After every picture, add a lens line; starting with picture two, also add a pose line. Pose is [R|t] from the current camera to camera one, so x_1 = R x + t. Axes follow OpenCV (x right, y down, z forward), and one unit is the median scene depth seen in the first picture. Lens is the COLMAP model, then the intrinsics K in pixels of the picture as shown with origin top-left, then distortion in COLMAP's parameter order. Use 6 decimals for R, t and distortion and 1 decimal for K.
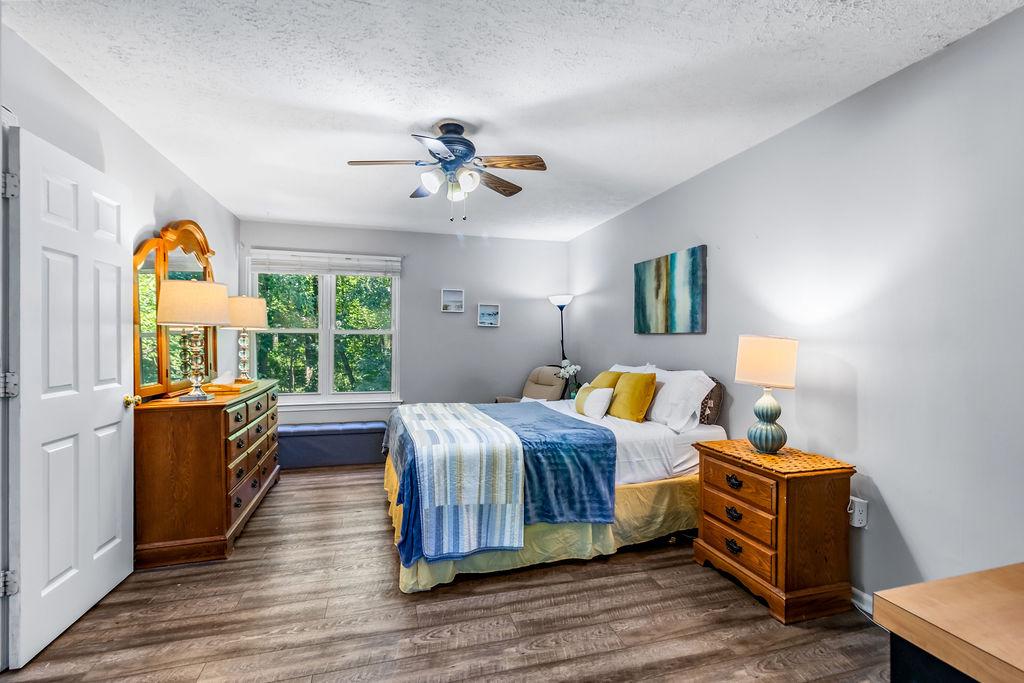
lens RADIAL K [[475.1, 0, 516.6], [0, 475.1, 338.2], [0, 0, 1]] dist [-0.001437, -0.001586]
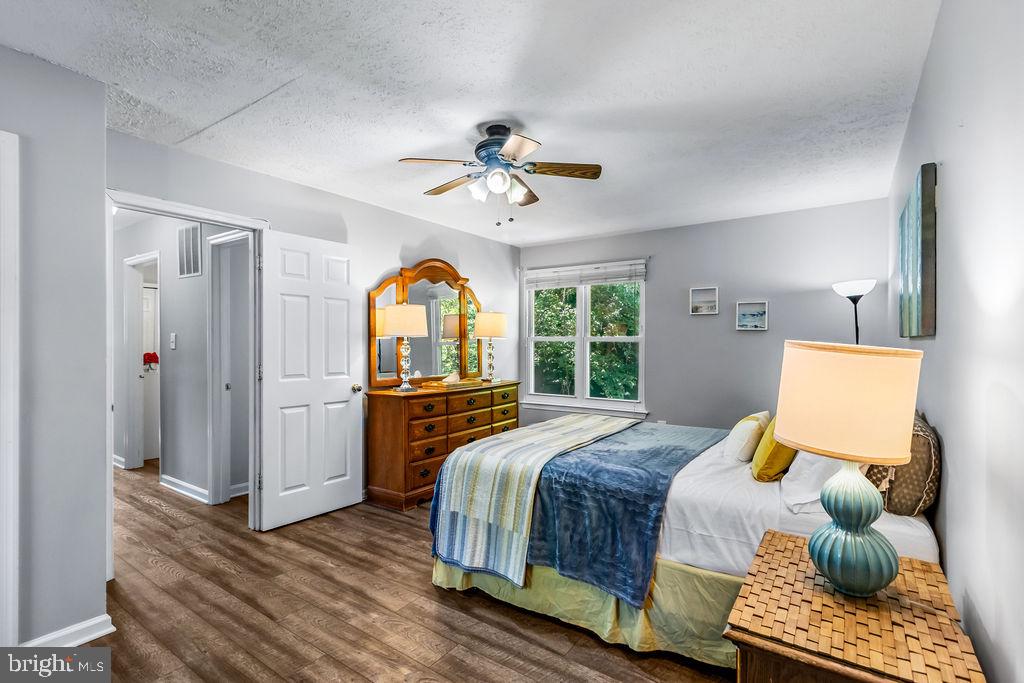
lens RADIAL K [[475.1, 0, 514.1], [0, 475.1, 344.1], [0, 0, 1]] dist [-0.001437, -0.001586]
pose [[0.628123, -0.003285, -0.778107, 0.676388], [0.002450, 0.999994, -0.002244, -0.002150], [0.778110, -0.000497, 0.628128, 0.439056]]
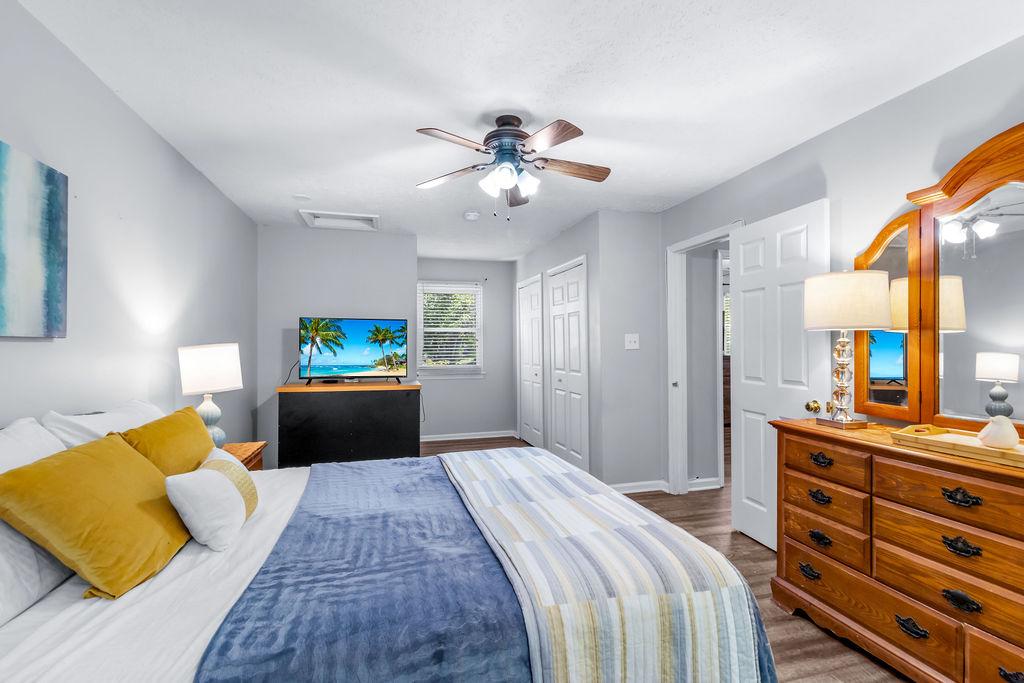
lens RADIAL K [[475.1, 0, 512.9], [0, 475.1, 347.9], [0, 0, 1]] dist [-0.001437, -0.001586]
pose [[-0.999818, 0.000050, 0.019096, -0.168425], [0.000186, 0.999975, 0.007137, -0.004466], [-0.019095, 0.007140, -0.999792, 2.042678]]
